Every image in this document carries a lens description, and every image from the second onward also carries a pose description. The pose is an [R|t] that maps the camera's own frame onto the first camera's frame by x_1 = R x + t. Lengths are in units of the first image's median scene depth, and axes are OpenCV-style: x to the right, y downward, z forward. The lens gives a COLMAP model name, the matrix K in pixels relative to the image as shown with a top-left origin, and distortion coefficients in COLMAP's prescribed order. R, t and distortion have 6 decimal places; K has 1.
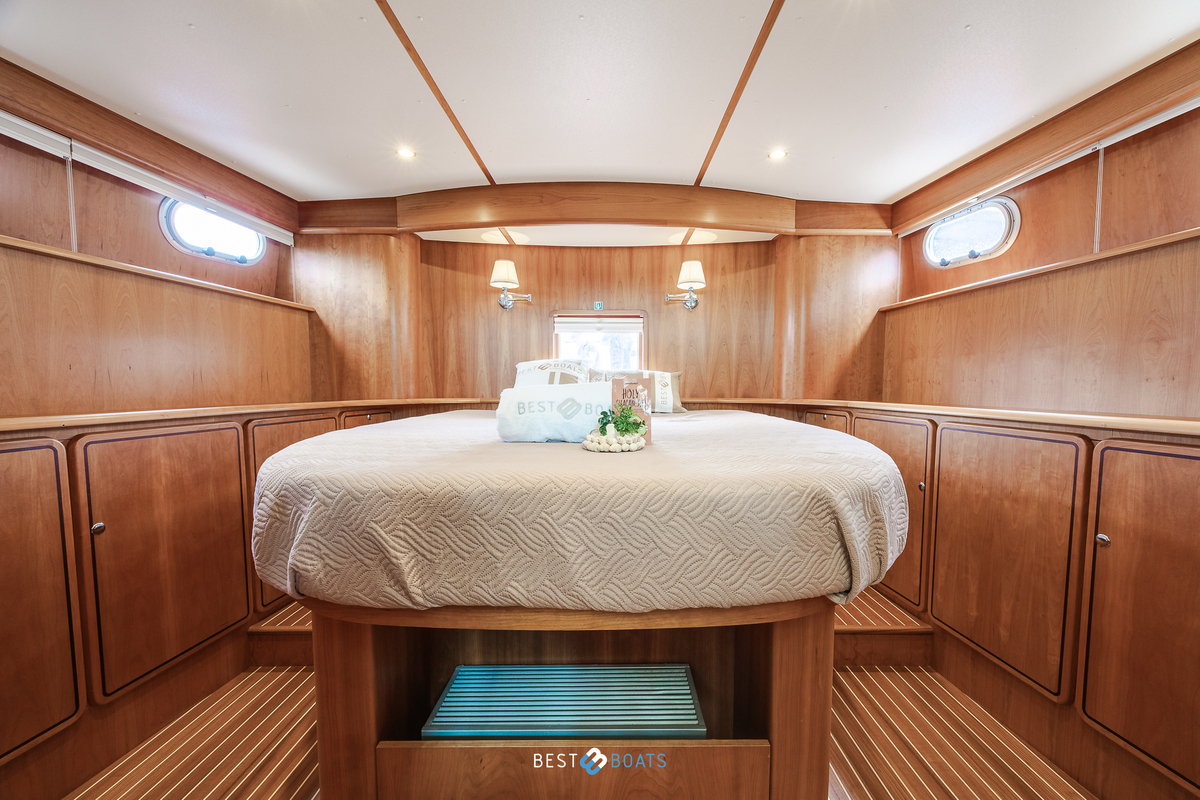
lens RADIAL K [[469.4, 0, 613.0], [0, 469.4, 414.5], [0, 0, 1]] dist [-0.001800, 0.000019]
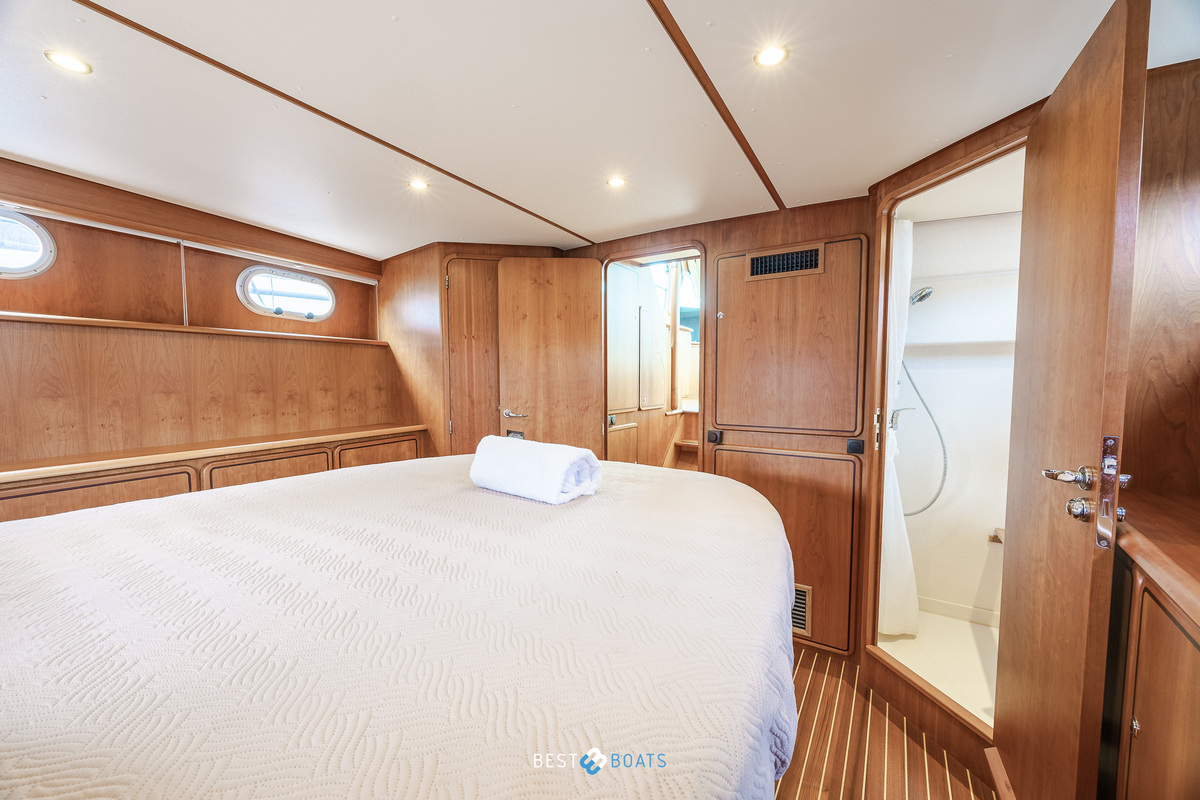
lens RADIAL K [[458.4, 0, 599.6], [0, 458.4, 404.6], [0, 0, 1]] dist [-0.000134, -0.000169]
pose [[-0.835664, -0.031790, 0.548320, -0.411248], [0.038012, 0.992582, 0.115479, -0.136943], [-0.547924, 0.117345, -0.828257, 0.908101]]
